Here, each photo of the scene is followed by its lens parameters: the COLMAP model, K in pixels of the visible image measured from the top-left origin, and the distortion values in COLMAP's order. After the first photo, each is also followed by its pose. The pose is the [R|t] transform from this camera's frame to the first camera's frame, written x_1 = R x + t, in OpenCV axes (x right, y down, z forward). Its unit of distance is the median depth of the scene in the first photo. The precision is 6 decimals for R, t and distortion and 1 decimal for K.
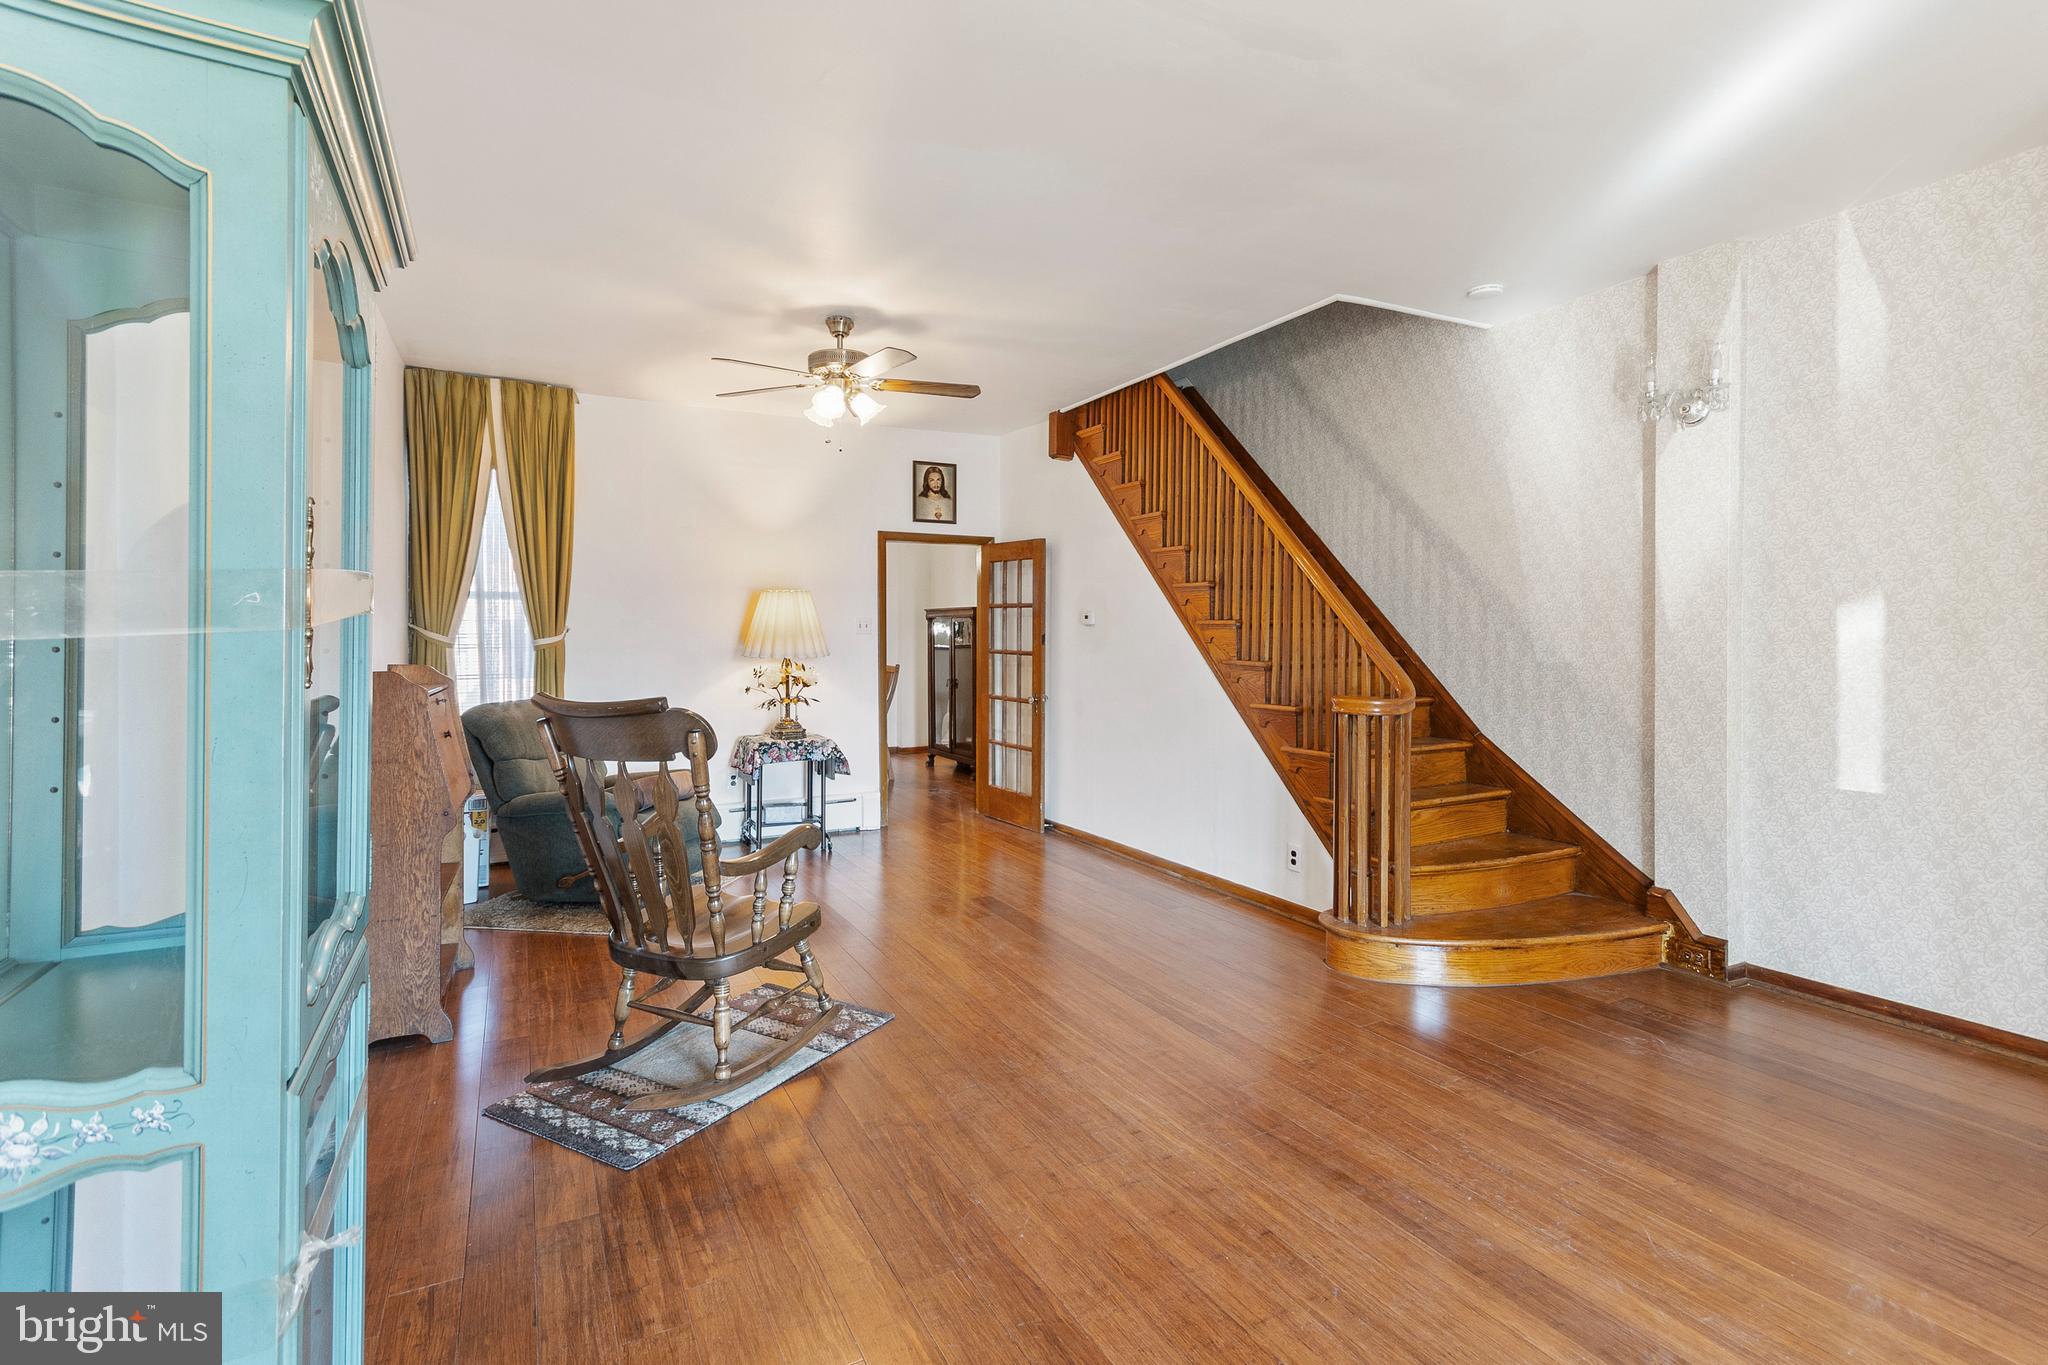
lens RADIAL K [[933.1, 0, 1040.8], [0, 933.1, 633.7], [0, 0, 1]] dist [0.000267, 0.004387]
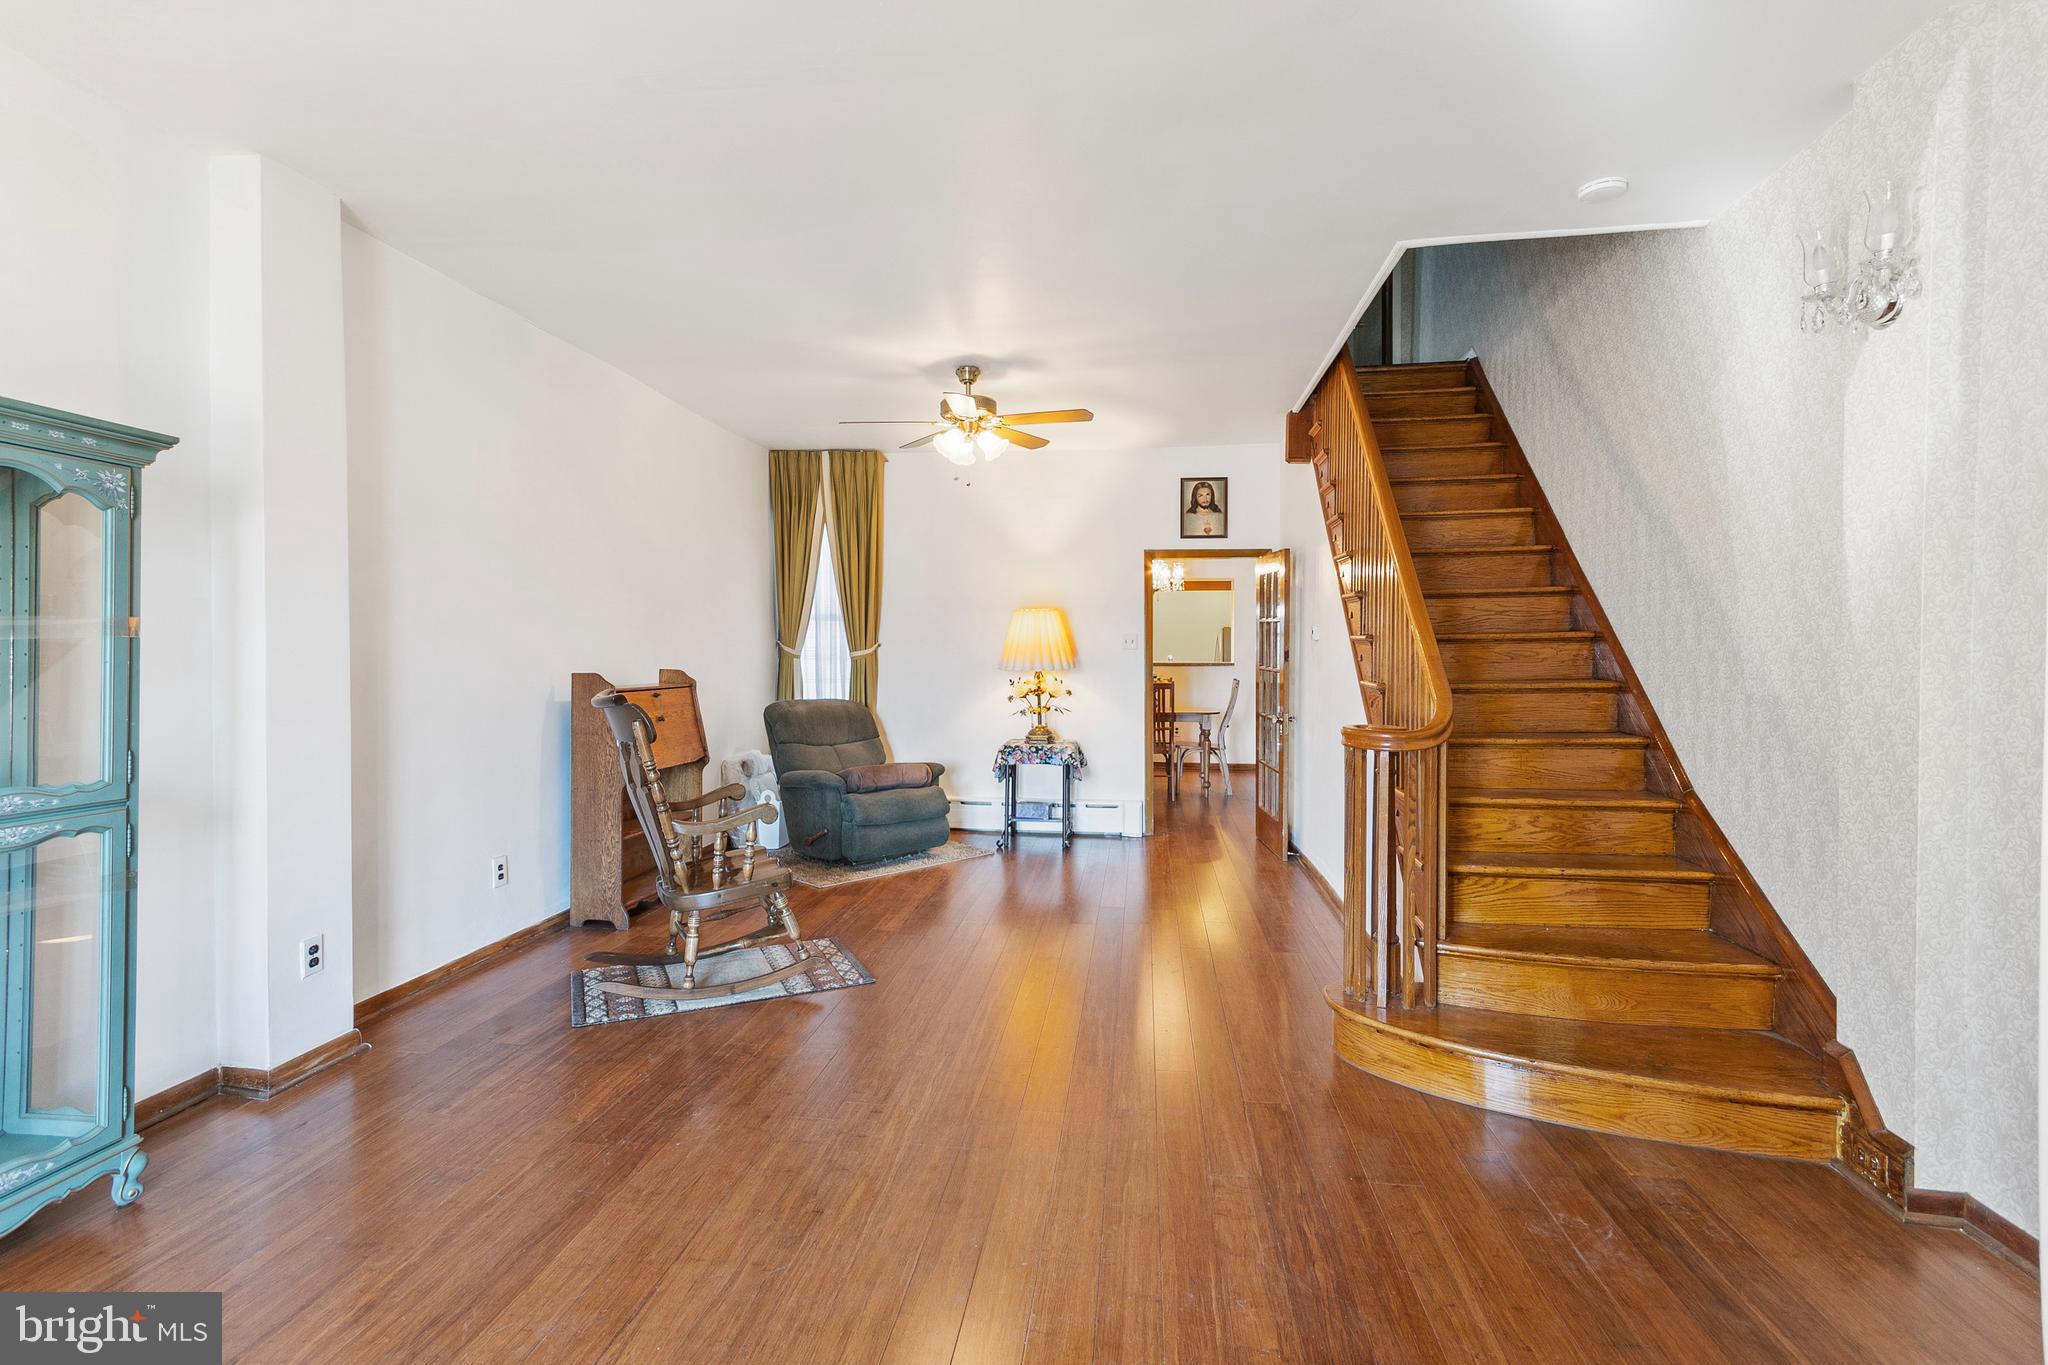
lens RADIAL K [[933.1, 0, 1042.0], [0, 933.1, 654.1], [0, 0, 1]] dist [0.000267, 0.004387]
pose [[0.822915, 0.007621, -0.568114, 0.475962], [-0.004454, 0.999966, 0.006962, -0.001658], [0.568148, -0.003199, 0.822921, 0.122032]]
